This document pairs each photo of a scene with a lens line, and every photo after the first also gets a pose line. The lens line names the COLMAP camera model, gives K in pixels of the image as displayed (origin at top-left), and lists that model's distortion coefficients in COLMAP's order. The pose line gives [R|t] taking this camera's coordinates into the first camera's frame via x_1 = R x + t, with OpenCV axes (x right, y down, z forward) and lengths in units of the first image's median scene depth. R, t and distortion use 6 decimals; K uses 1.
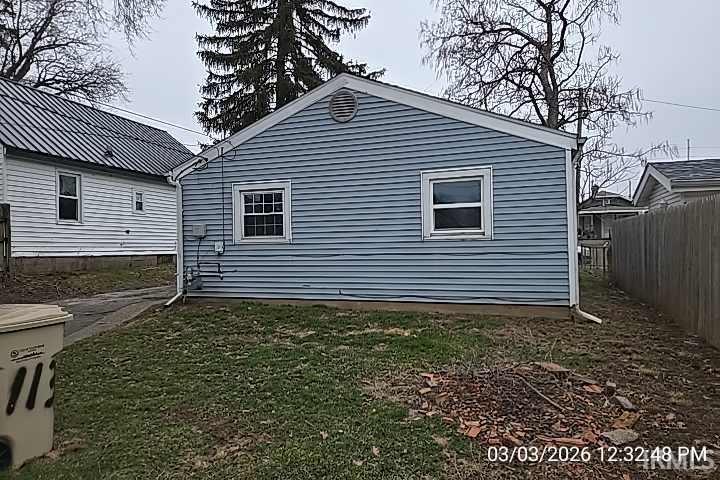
lens RADIAL K [[486.3, 0, 360.0], [0, 486.3, 240.0], [0, 0, 1]] dist [0.113105, -0.000843]
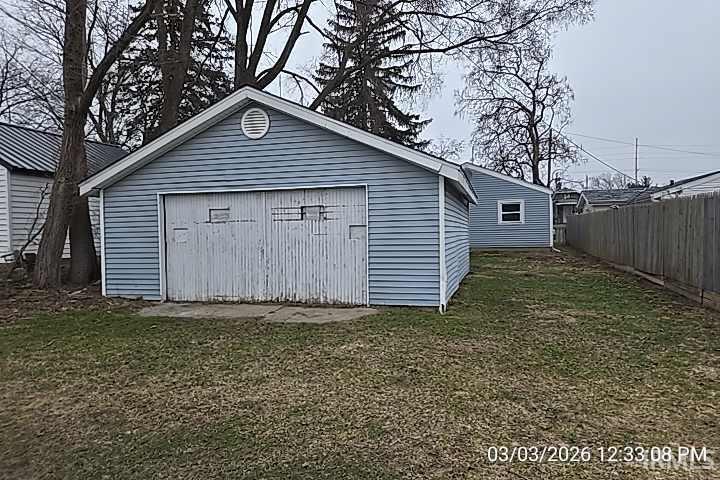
lens RADIAL K [[486.3, 0, 360.0], [0, 486.3, 240.0], [0, 0, 1]] dist [0.113105, -0.000843]
pose [[0.998210, -0.003290, 0.059713, -0.808715], [0.001423, 0.999510, 0.031280, -0.003810], [-0.059786, -0.031139, 0.997725, -1.706988]]
